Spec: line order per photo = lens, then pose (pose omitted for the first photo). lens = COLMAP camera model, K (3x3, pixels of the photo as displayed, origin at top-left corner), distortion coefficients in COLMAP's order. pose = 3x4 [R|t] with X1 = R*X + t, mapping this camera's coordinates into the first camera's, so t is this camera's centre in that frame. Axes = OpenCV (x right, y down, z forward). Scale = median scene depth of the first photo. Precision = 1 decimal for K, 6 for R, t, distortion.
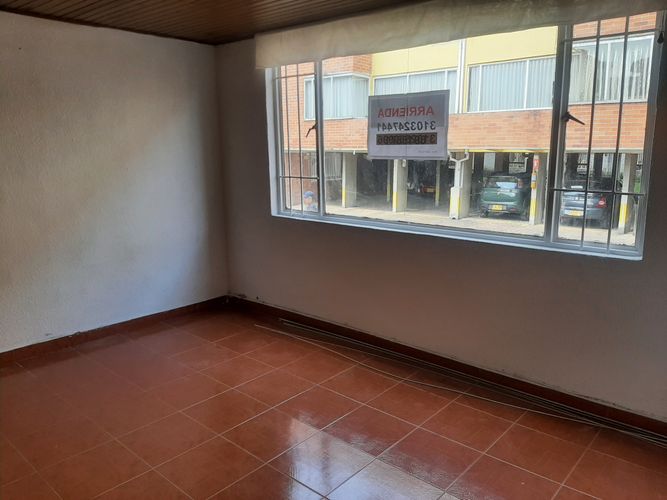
lens RADIAL K [[518.5, 0, 333.1], [0, 518.5, 247.6], [0, 0, 1]] dist [0.075627, -0.117496]
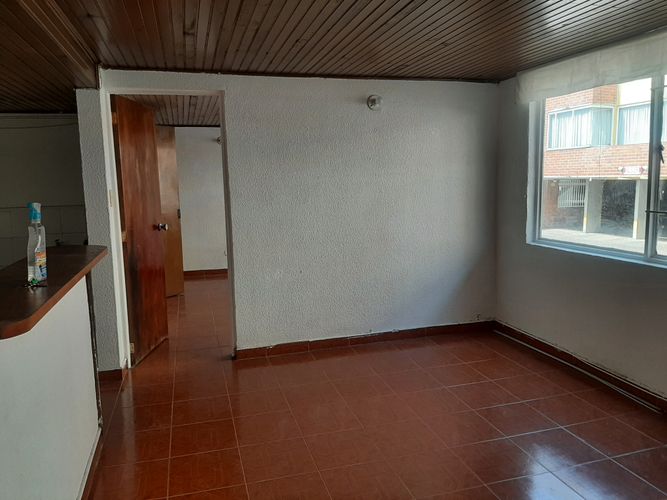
lens RADIAL K [[518.5, 0, 333.1], [0, 518.5, 247.6], [0, 0, 1]] dist [0.075627, -0.117496]
pose [[0.856358, 0.047813, -0.514164, 0.141870], [-0.078152, 0.996235, -0.037524, 0.025594], [0.510434, 0.072317, 0.856871, -0.130450]]
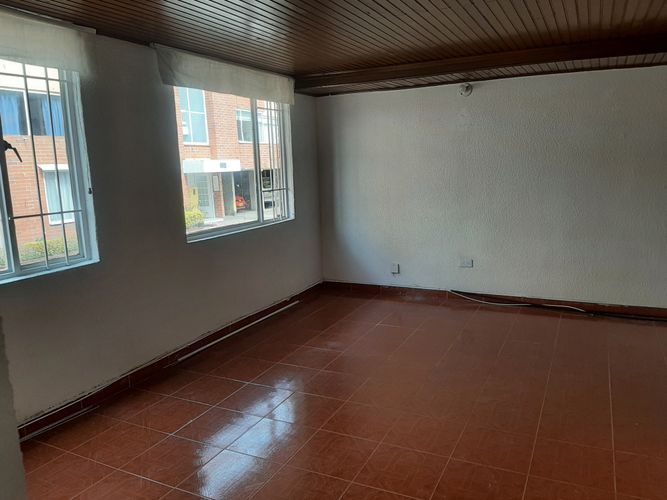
lens RADIAL K [[518.5, 0, 333.1], [0, 518.5, 247.6], [0, 0, 1]] dist [0.075627, -0.117496]
pose [[-0.283138, -0.150918, 0.947131, -1.076632], [0.219678, 0.951082, 0.217219, -0.199861], [-0.933582, 0.269567, -0.236134, 0.981317]]
